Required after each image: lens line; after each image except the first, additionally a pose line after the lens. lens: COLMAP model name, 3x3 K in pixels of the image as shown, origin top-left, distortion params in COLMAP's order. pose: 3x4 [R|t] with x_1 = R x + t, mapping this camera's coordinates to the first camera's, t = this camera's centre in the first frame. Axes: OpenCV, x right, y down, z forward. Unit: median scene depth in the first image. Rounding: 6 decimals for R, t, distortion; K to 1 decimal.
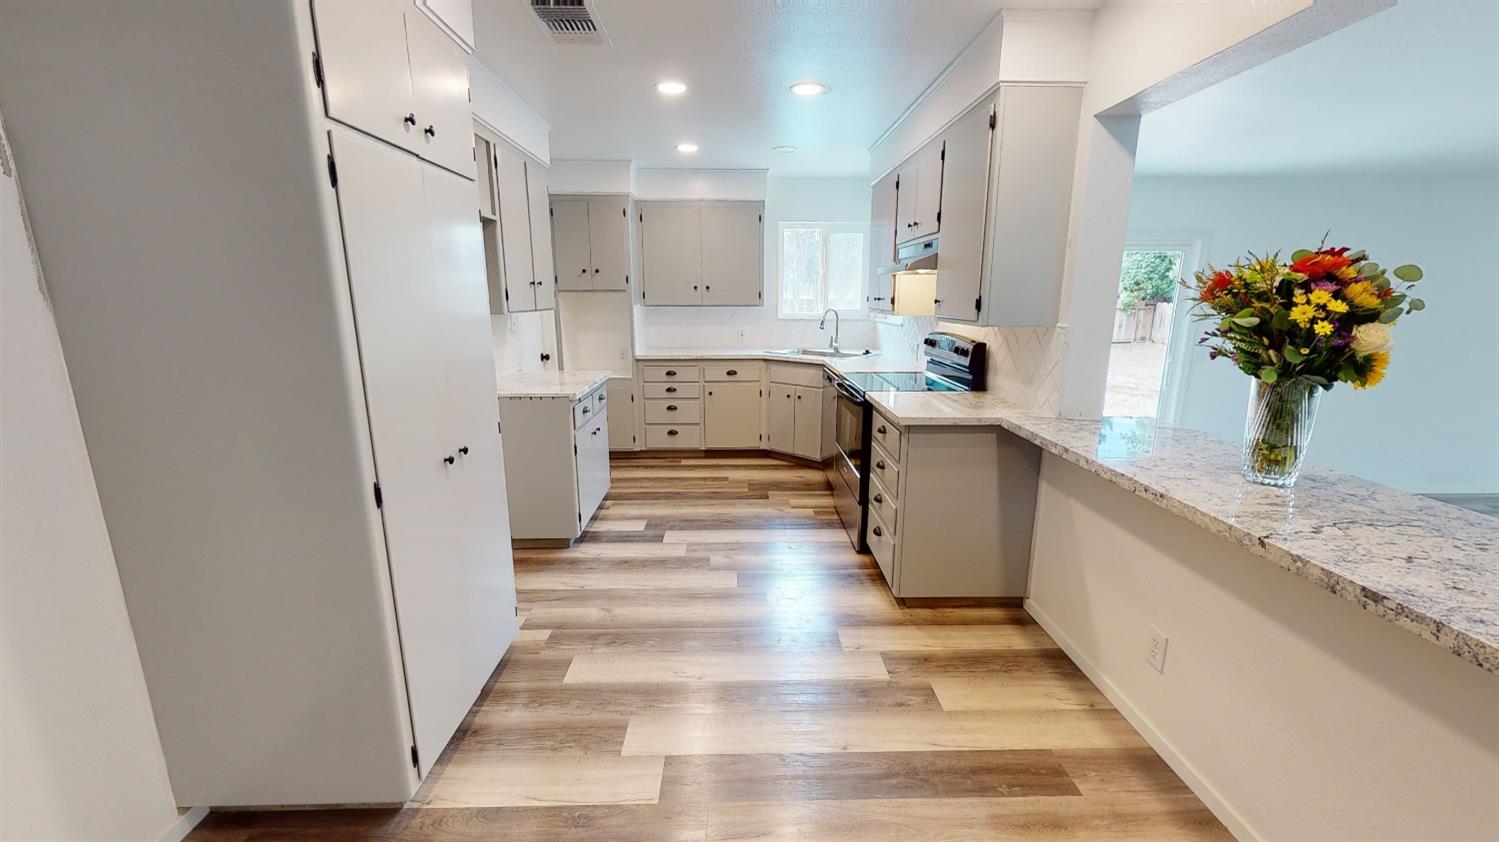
lens RADIAL K [[589.8, 0, 752.6], [0, 589.8, 424.8], [0, 0, 1]] dist [-0.002059, 0.000326]
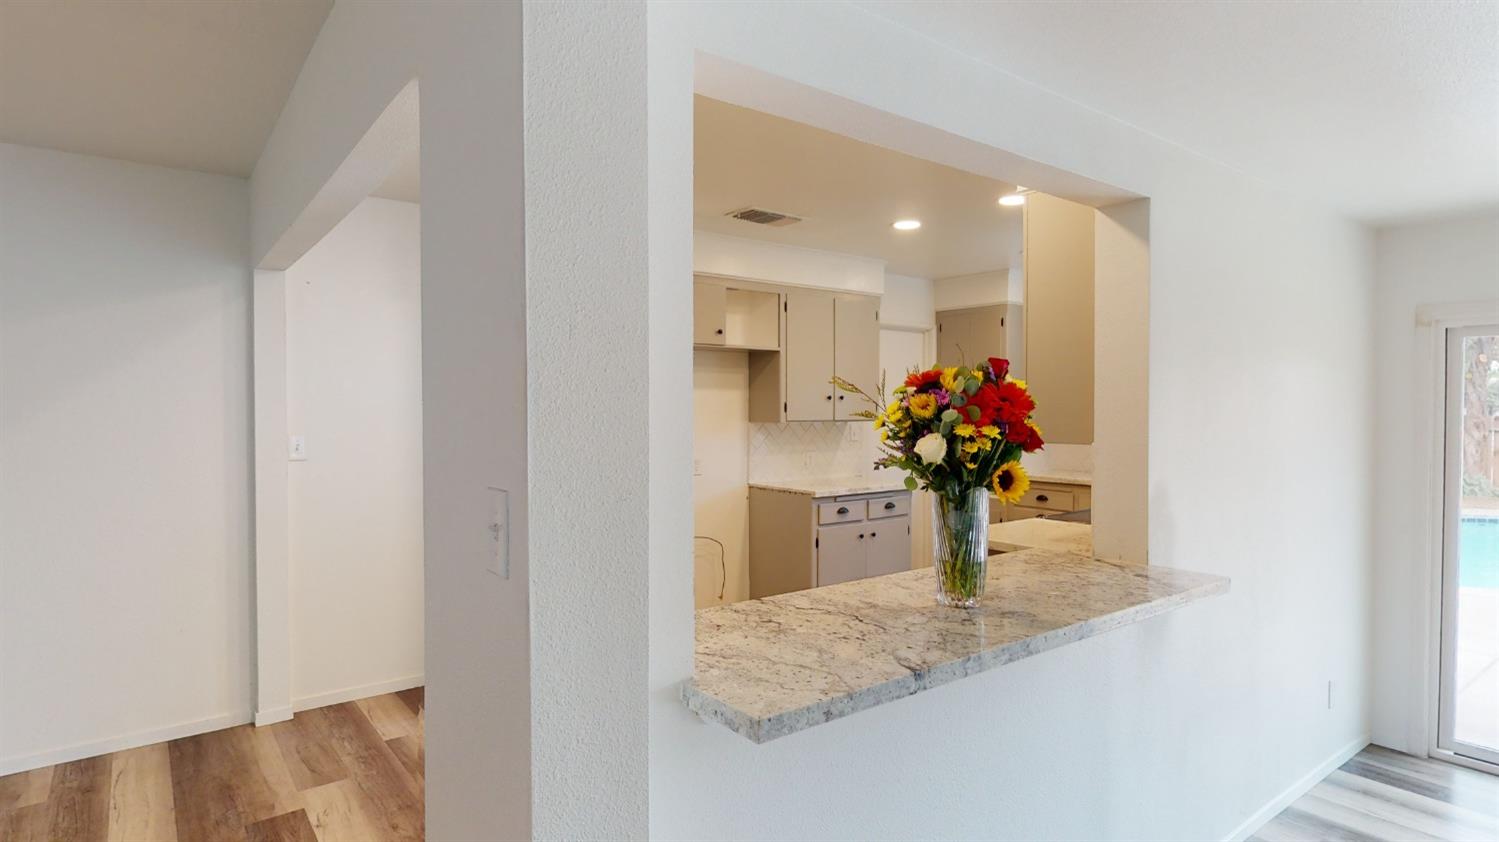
lens RADIAL K [[774.8, 0, 747.7], [0, 774.8, 408.3], [0, 0, 1]] dist [0.000564, 0.000027]
pose [[0.600772, 0.004237, -0.799409, 0.675622], [-0.177945, 0.975607, -0.128559, 0.006098], [0.779364, 0.219485, 0.586871, -0.009400]]
